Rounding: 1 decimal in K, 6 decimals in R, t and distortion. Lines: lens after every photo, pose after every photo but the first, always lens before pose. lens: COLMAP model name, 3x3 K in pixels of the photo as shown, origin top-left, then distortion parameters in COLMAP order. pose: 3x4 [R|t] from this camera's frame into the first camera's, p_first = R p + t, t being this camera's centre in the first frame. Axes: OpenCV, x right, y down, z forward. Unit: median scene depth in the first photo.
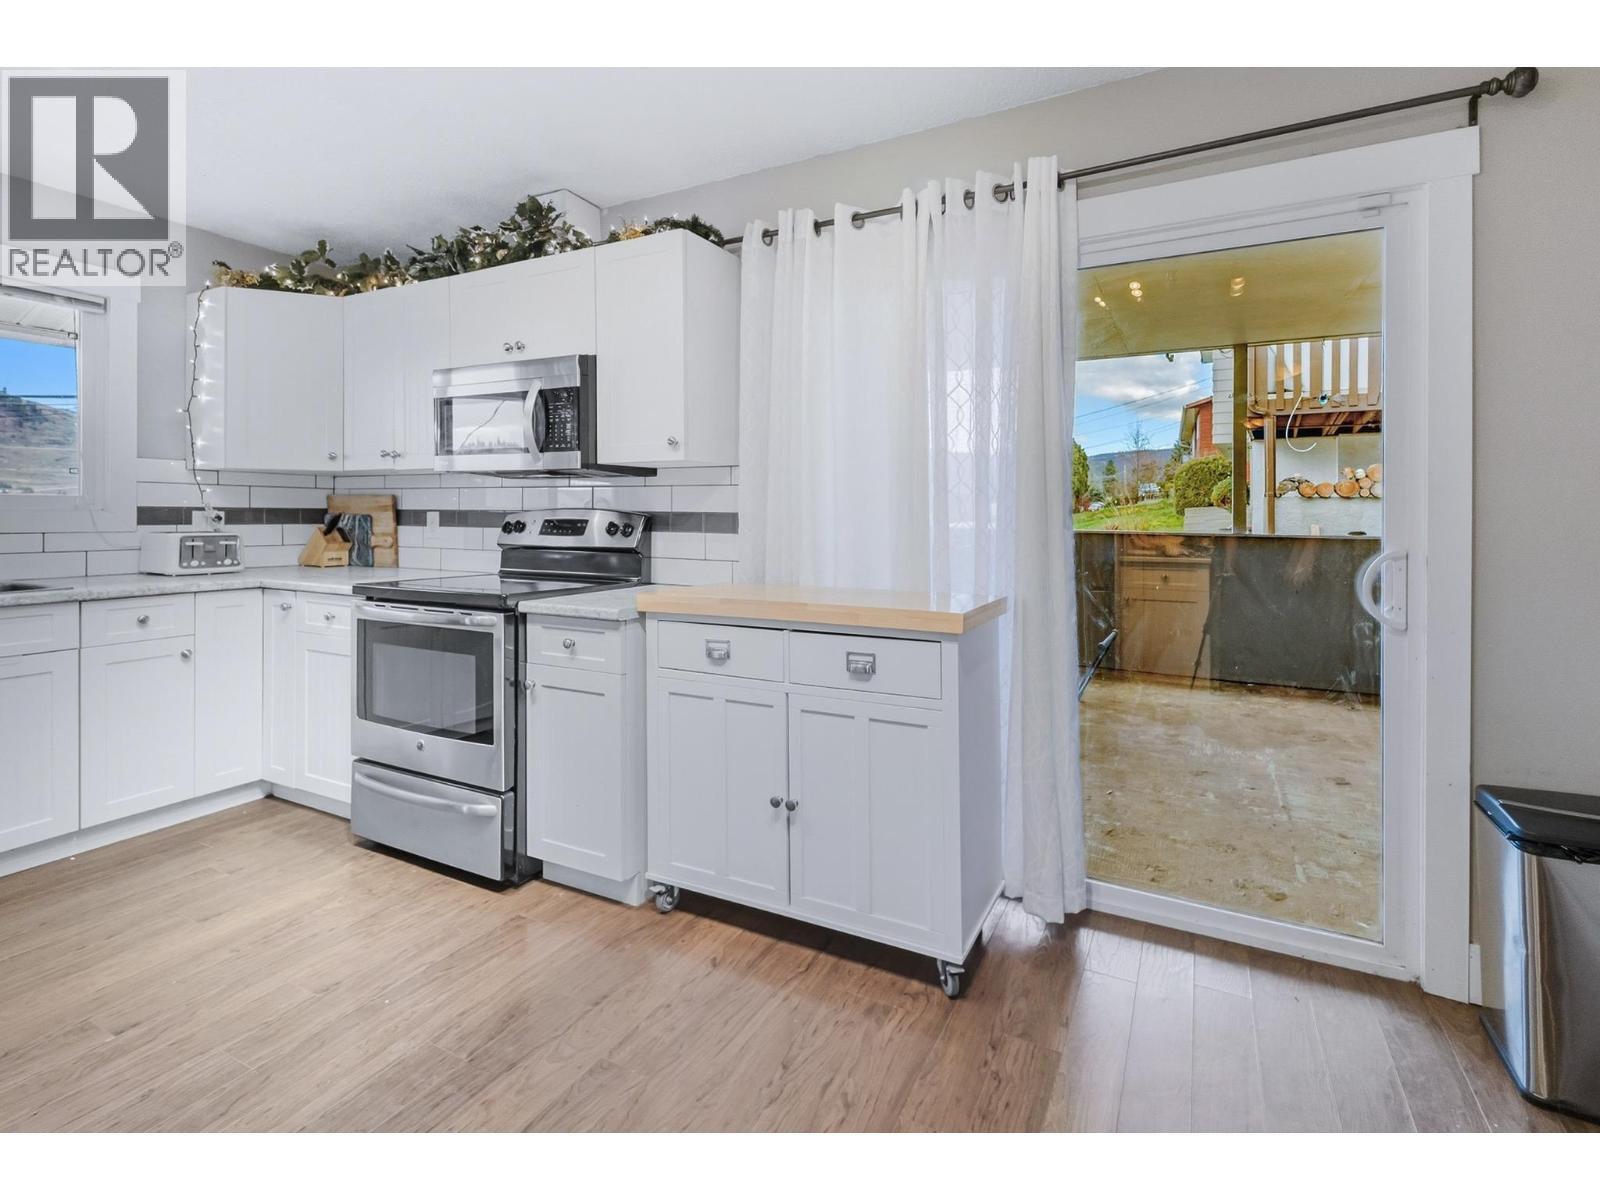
lens RADIAL K [[724.5, 0, 872.2], [0, 724.5, 513.6], [0, 0, 1]] dist [0.009444, -0.000230]
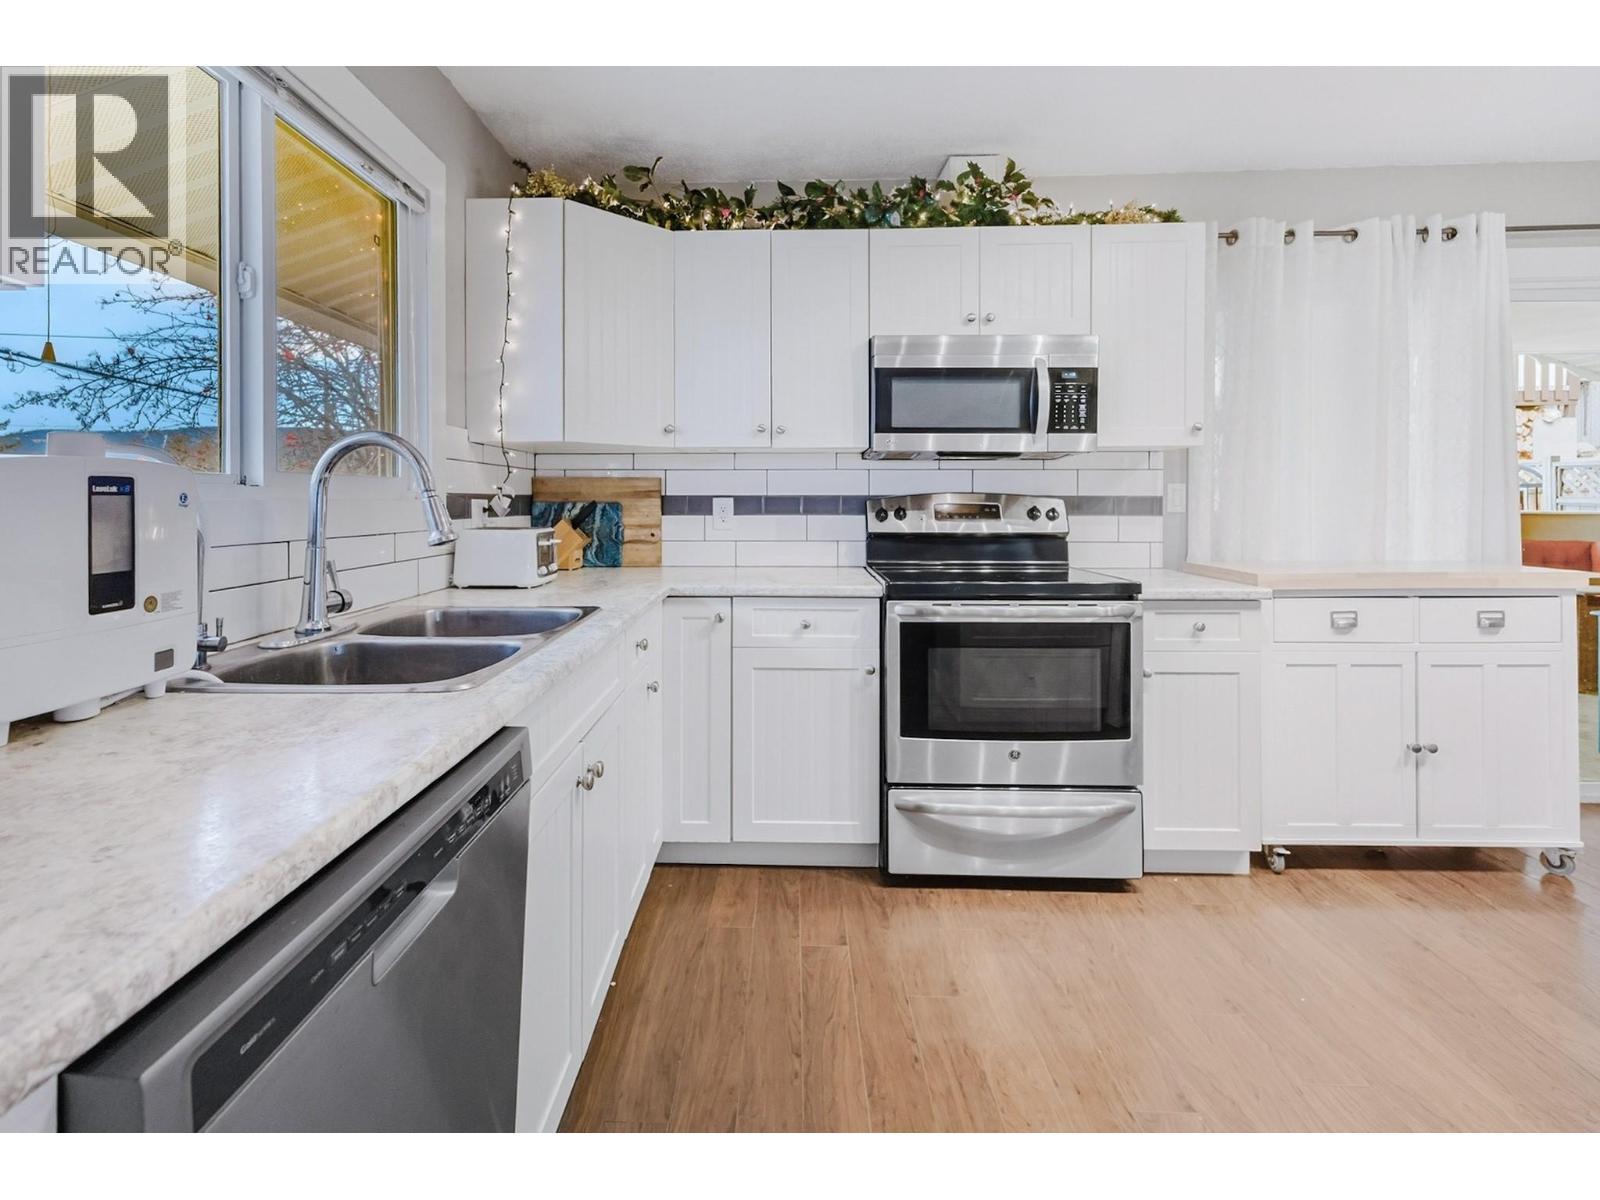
lens RADIAL K [[730.6, 0, 776.6], [0, 730.6, 500.3], [0, 0, 1]] dist [0.009454, -0.000826]
pose [[0.915967, -0.011389, 0.401091, -1.153017], [0.008593, 0.999925, 0.008769, -0.008434], [-0.401160, -0.004585, 0.915996, 0.261676]]
